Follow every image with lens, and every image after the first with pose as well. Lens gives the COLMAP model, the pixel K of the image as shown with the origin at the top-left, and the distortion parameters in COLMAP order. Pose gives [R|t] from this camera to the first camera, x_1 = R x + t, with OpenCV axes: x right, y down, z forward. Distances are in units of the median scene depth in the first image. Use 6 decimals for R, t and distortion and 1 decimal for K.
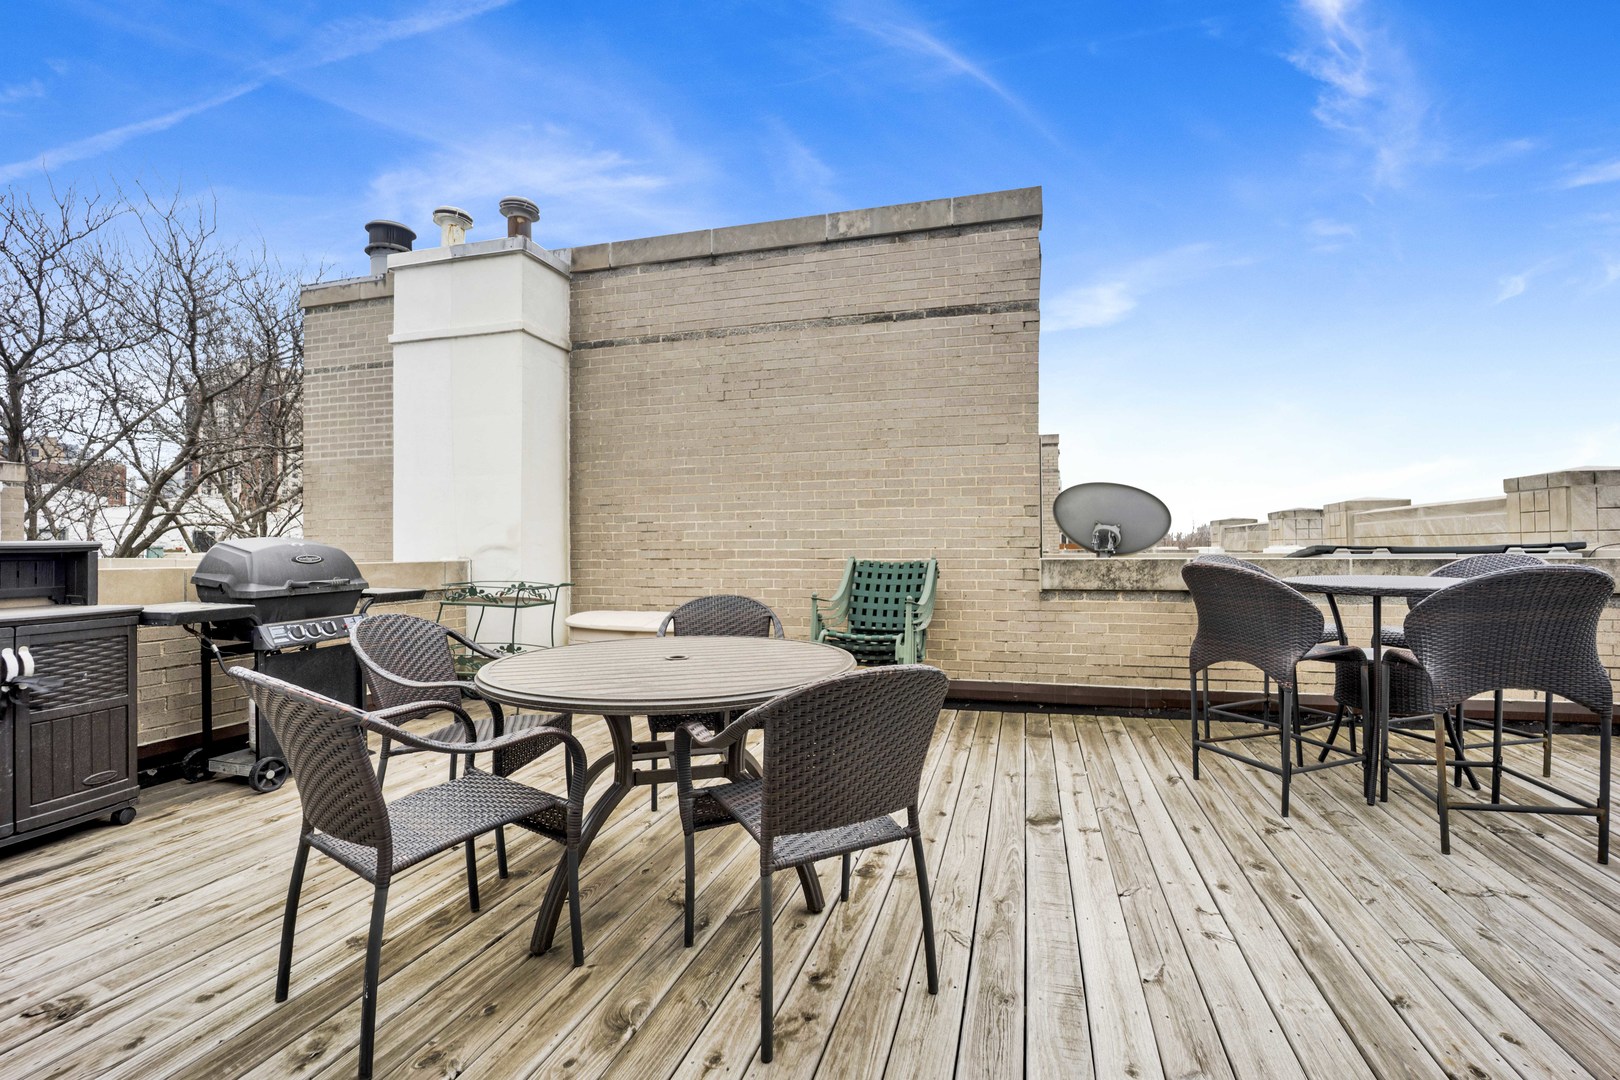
lens RADIAL K [[671.4, 0, 811.4], [0, 671.4, 548.7], [0, 0, 1]] dist [-0.013267, -0.000077]
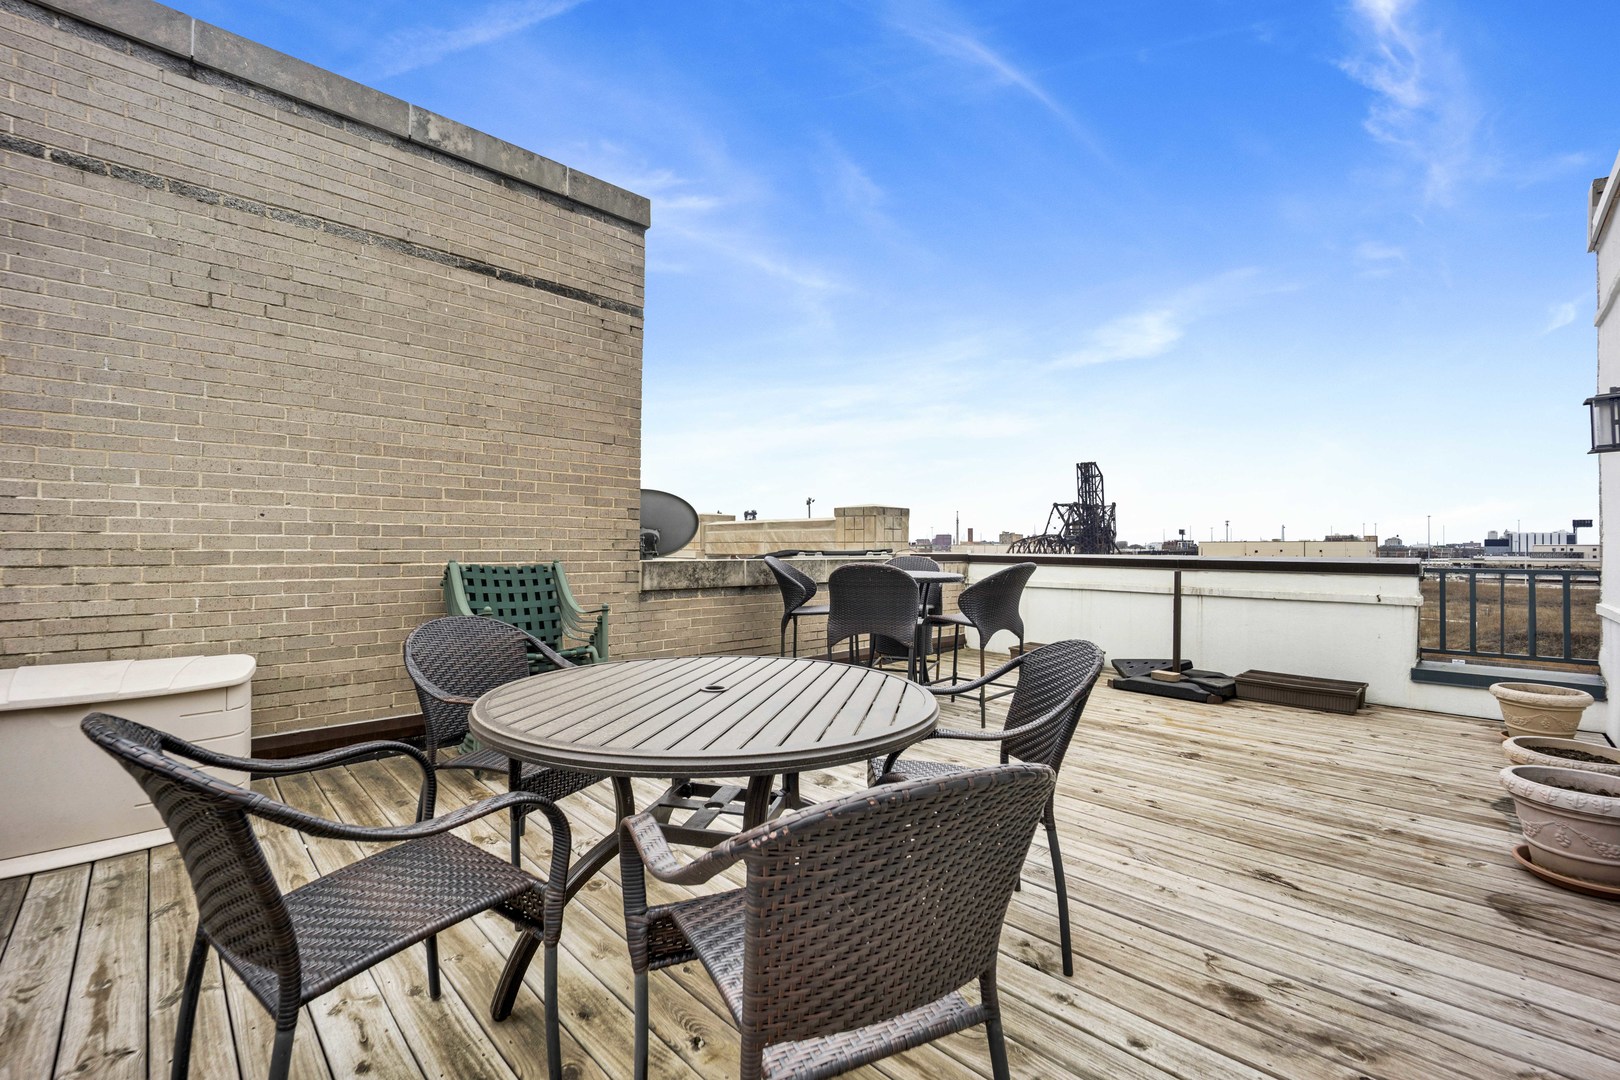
lens RADIAL K [[683.9, 0, 811.8], [0, 683.9, 557.7], [0, 0, 1]] dist [-0.011400, -0.000210]
pose [[0.520673, -0.003910, 0.853747, -0.395524], [-0.008278, 0.999919, 0.009629, -0.002352], [-0.853716, -0.012081, 0.520599, 0.216160]]
